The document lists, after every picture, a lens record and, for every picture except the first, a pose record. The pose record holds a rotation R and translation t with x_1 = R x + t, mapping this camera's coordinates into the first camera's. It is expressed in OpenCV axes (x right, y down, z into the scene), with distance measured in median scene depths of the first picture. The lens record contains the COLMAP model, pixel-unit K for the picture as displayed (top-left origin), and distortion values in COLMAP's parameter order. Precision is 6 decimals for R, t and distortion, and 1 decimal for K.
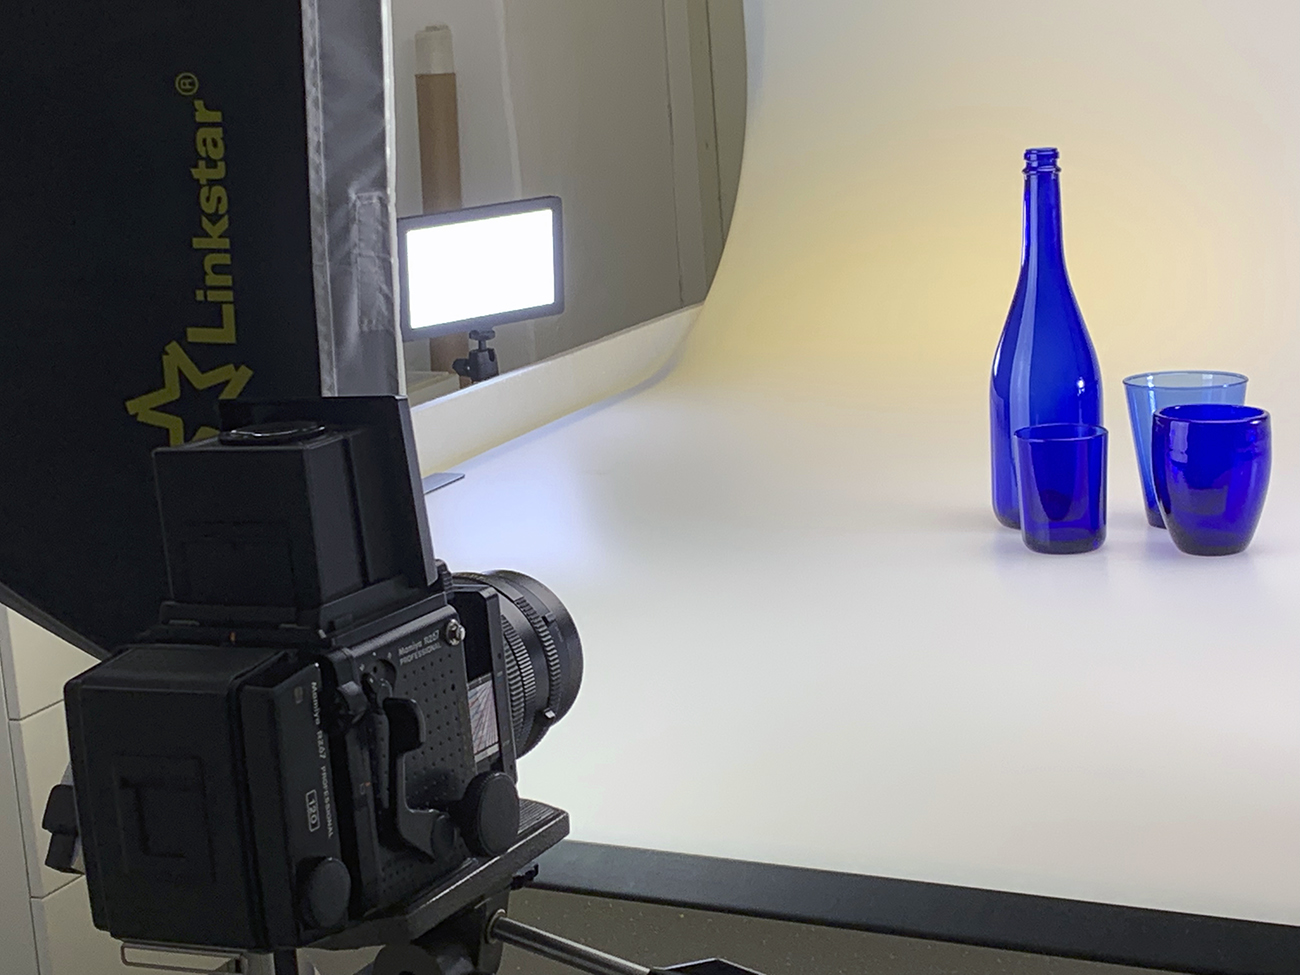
lens RADIAL K [[2658.8, 0, 650.4], [0, 2658.8, 487.2], [0, 0, 1]] dist [0.168092, 0.000000]
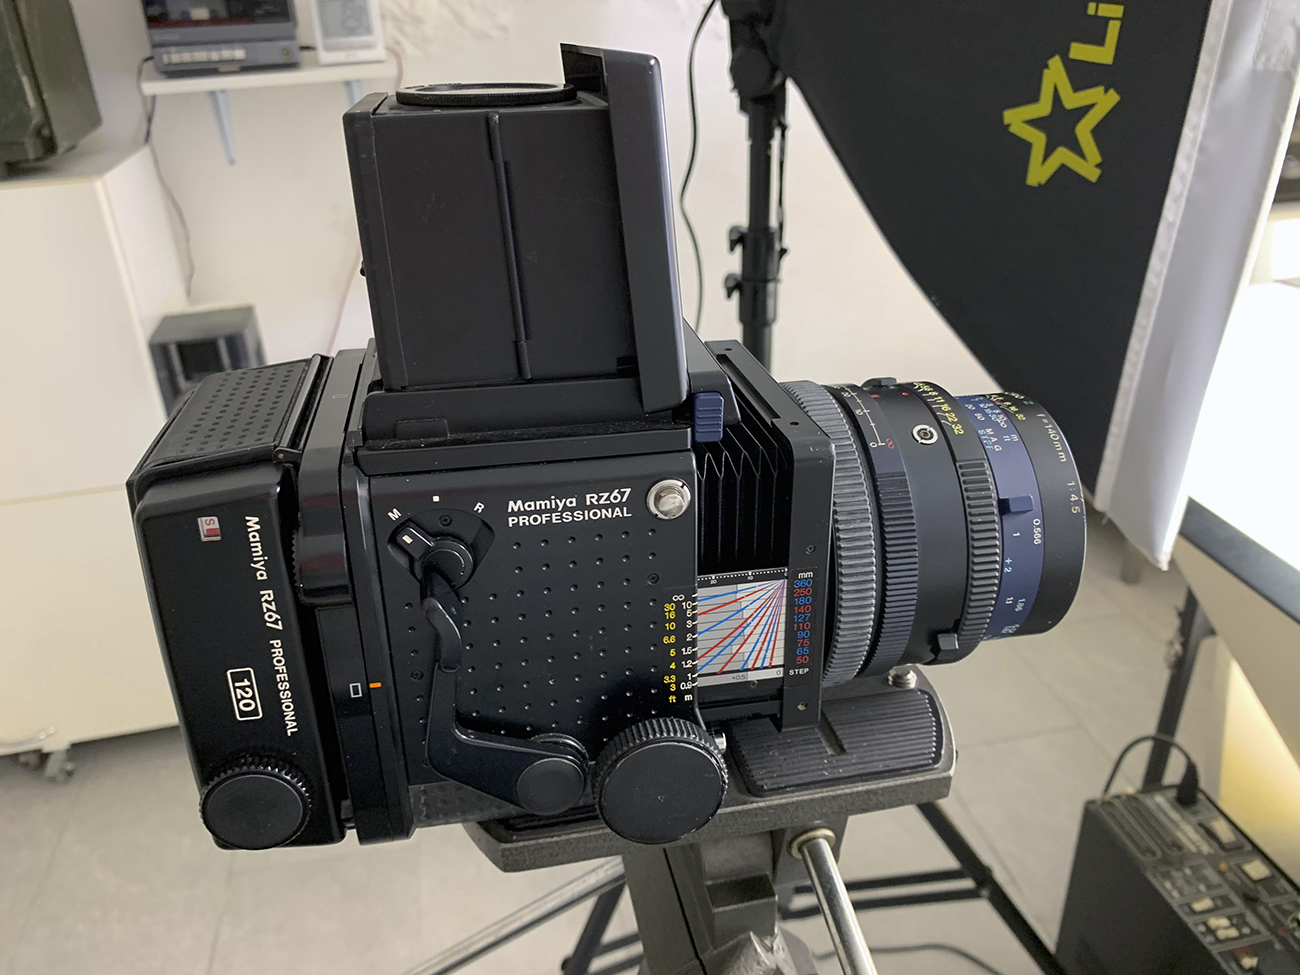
lens RADIAL K [[1005.8, 0, 652.9], [0, 1005.8, 484.7], [0, 0, 1]] dist [-0.002776, -0.010304]
pose [[0.618043, 0.398593, -0.677603, 0.053138], [-0.173912, 0.909899, 0.376614, -0.022799], [0.766666, -0.114920, 0.631677, 0.619819]]
